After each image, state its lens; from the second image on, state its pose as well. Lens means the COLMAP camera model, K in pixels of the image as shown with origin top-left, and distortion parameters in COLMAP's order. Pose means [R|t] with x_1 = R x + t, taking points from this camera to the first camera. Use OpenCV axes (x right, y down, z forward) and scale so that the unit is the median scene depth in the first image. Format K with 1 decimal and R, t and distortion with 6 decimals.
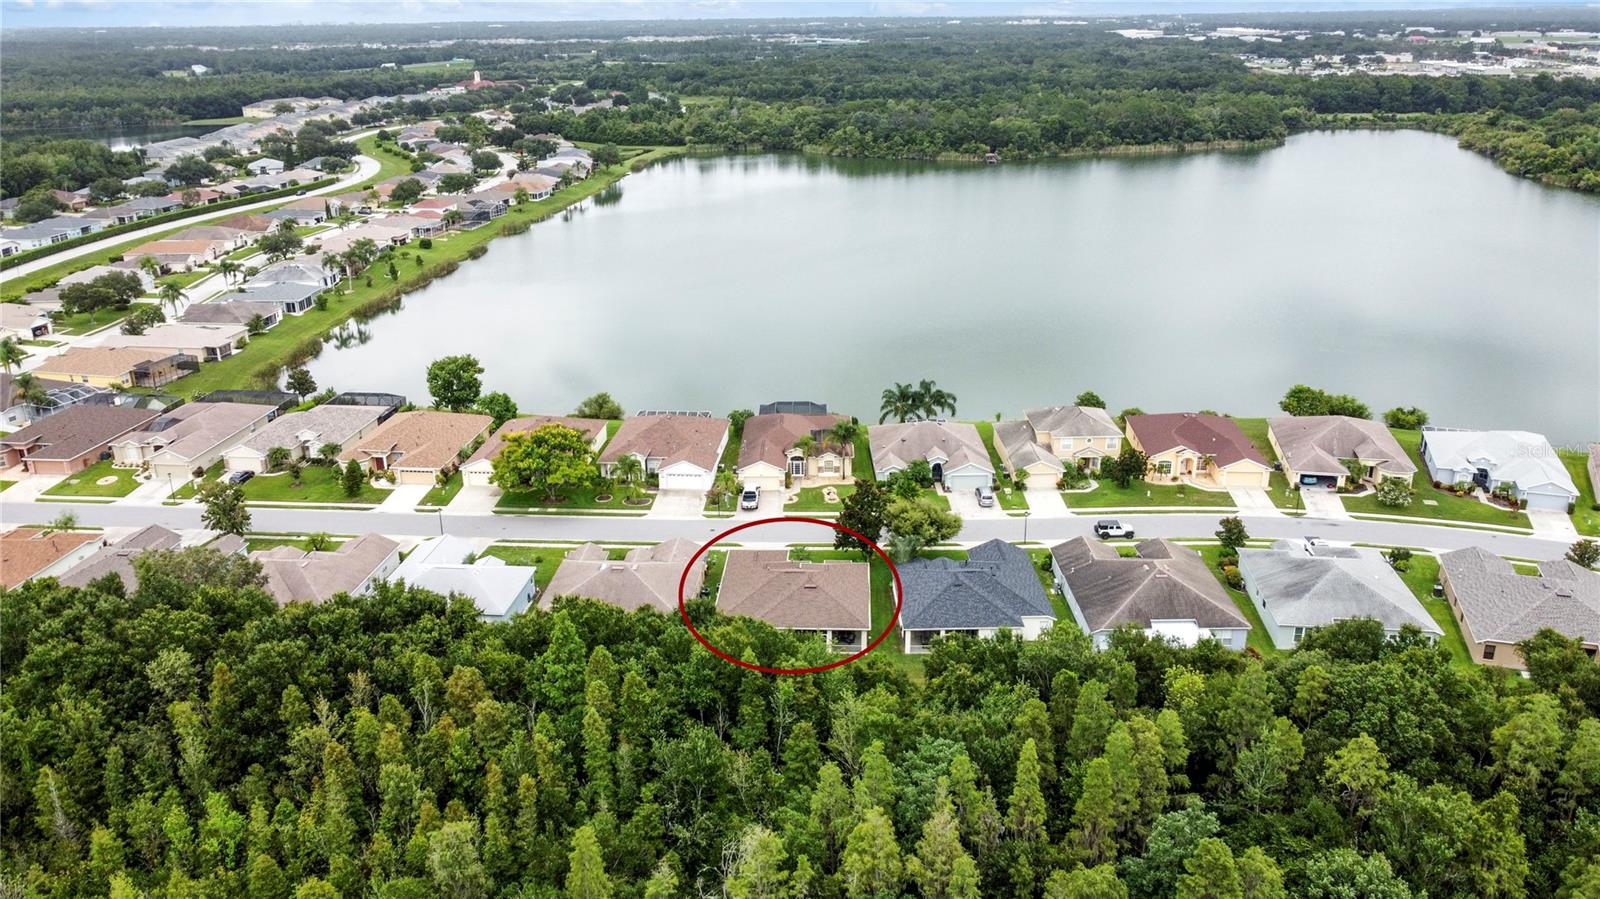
lens RADIAL K [[1213.3, 0, 797.3], [0, 1213.3, 446.9], [0, 0, 1]] dist [-0.000729, -0.006660]
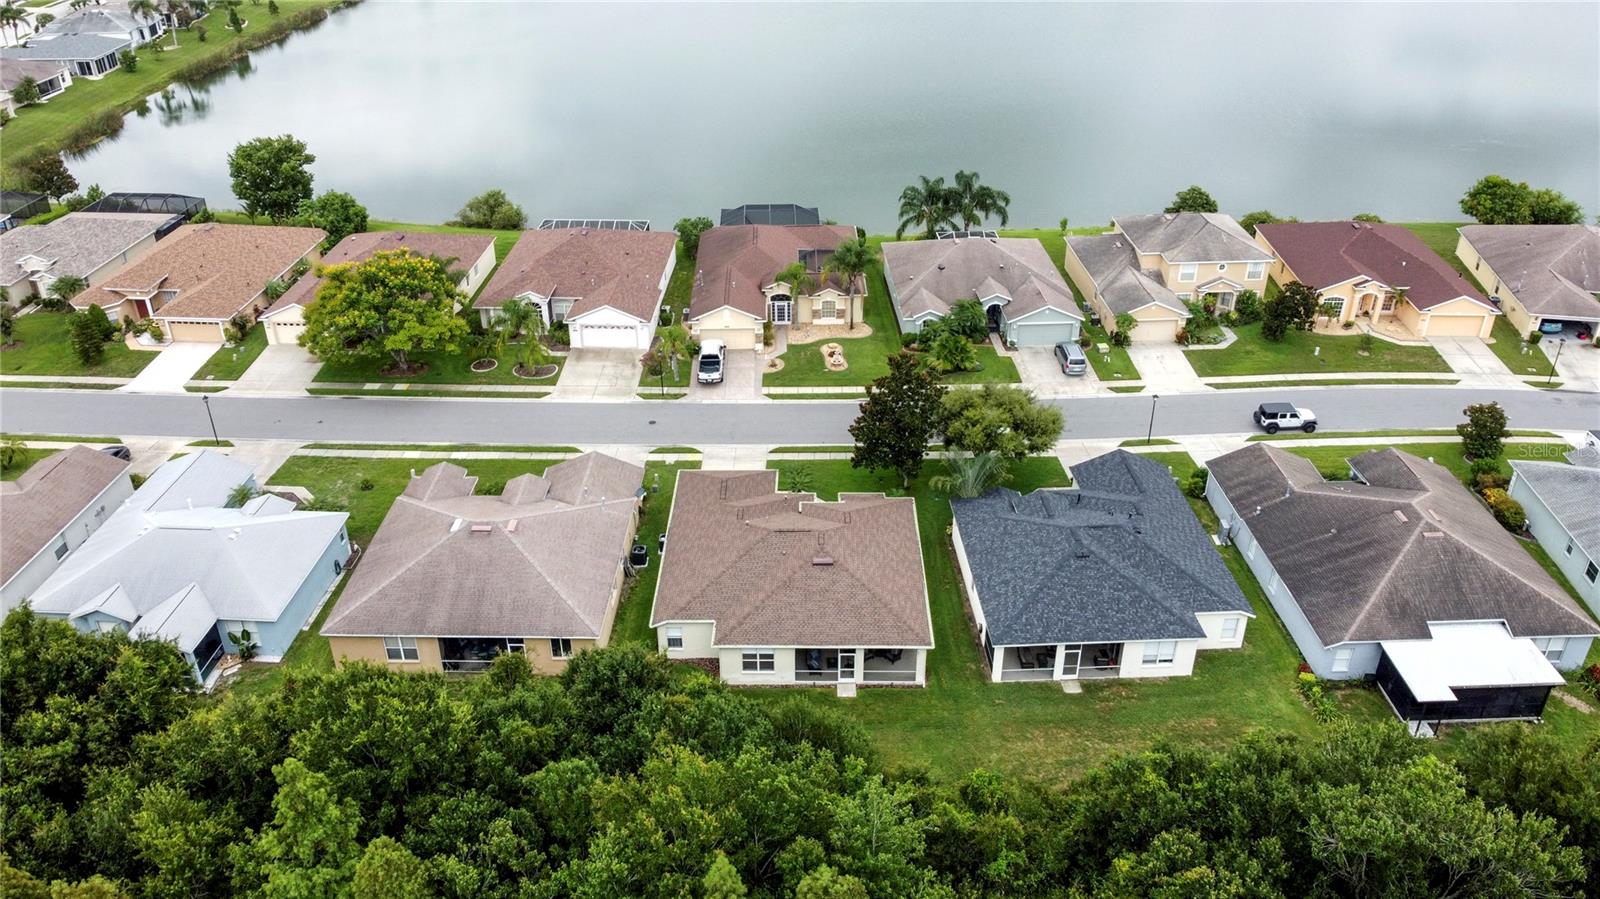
lens RADIAL K [[1213.3, 0, 797.3], [0, 1213.3, 446.9], [0, 0, 1]] dist [-0.000729, -0.006660]
pose [[0.999323, -0.012519, 0.034581, -0.015003], [0.006044, 0.983400, 0.181348, -0.030247], [-0.036278, -0.181017, 0.982811, 0.340788]]
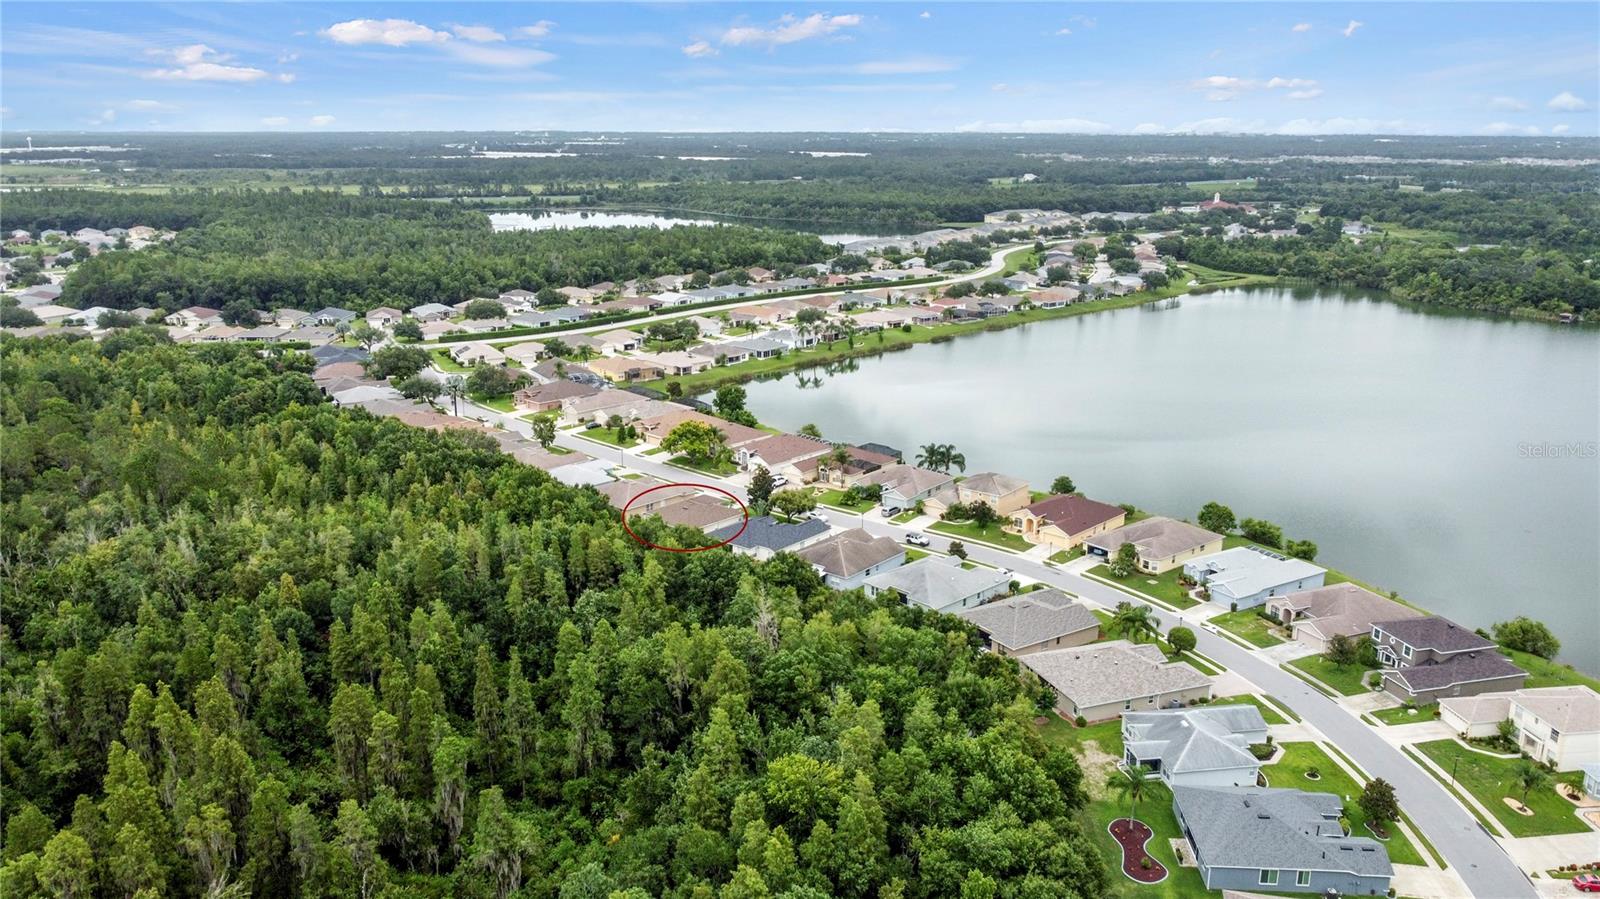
lens RADIAL K [[1213.3, 0, 797.3], [0, 1213.3, 446.9], [0, 0, 1]] dist [-0.000729, -0.006660]
pose [[0.771004, 0.174509, -0.612453, 0.958438], [-0.223696, 0.974651, -0.003894, -0.006383], [0.596249, 0.140006, 0.790497, -0.298418]]
